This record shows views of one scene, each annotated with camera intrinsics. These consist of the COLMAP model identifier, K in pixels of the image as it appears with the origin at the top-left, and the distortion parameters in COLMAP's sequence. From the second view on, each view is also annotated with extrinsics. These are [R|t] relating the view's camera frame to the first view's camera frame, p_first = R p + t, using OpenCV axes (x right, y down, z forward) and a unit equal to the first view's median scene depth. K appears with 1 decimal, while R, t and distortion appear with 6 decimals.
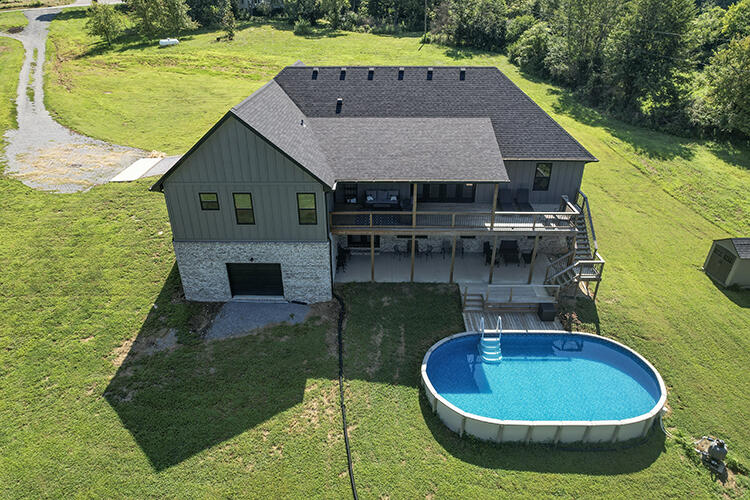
lens RADIAL K [[482.7, 0, 375.0], [0, 482.7, 250.0], [0, 0, 1]] dist [-0.040208, 0.000406]
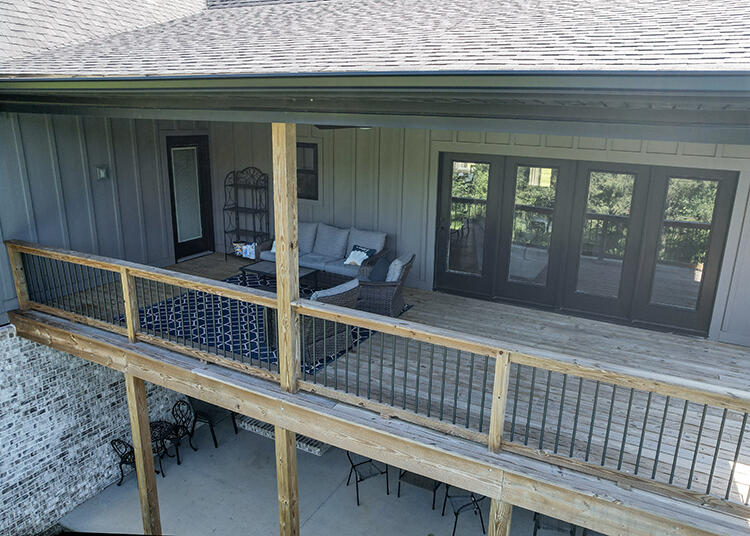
lens RADIAL K [[572.4, 0, 375.0], [0, 572.4, 268.0], [0, 0, 1]] dist [-0.036239, 0.005329]
pose [[0.907925, 0.147796, -0.392209, 0.177033], [-0.230125, 0.957884, -0.171756, -0.055200], [0.350306, 0.246198, 0.903699, 0.755212]]
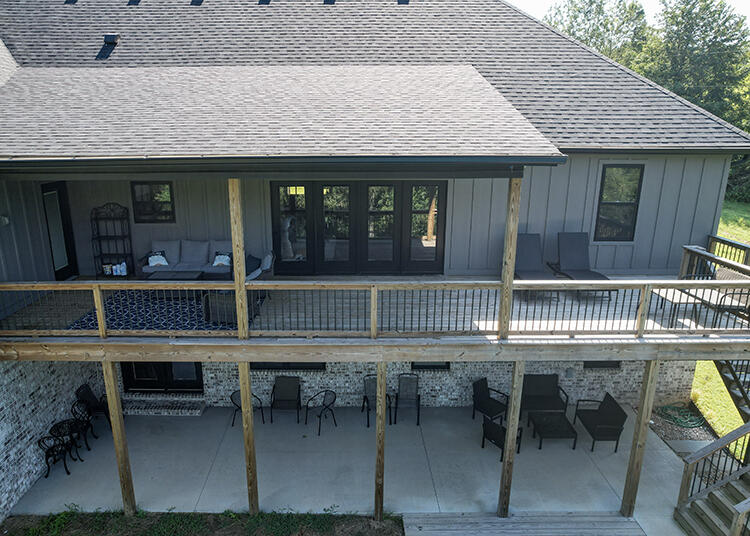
lens RADIAL K [[502.2, 0, 362.8], [0, 502.2, 268.6], [0, 0, 1]] dist [-0.051062, -0.000485]
pose [[0.999400, -0.001352, 0.034615, 0.135889], [0.008812, 0.976290, -0.216285, -0.018708], [-0.033502, 0.216461, 0.975716, 0.647486]]
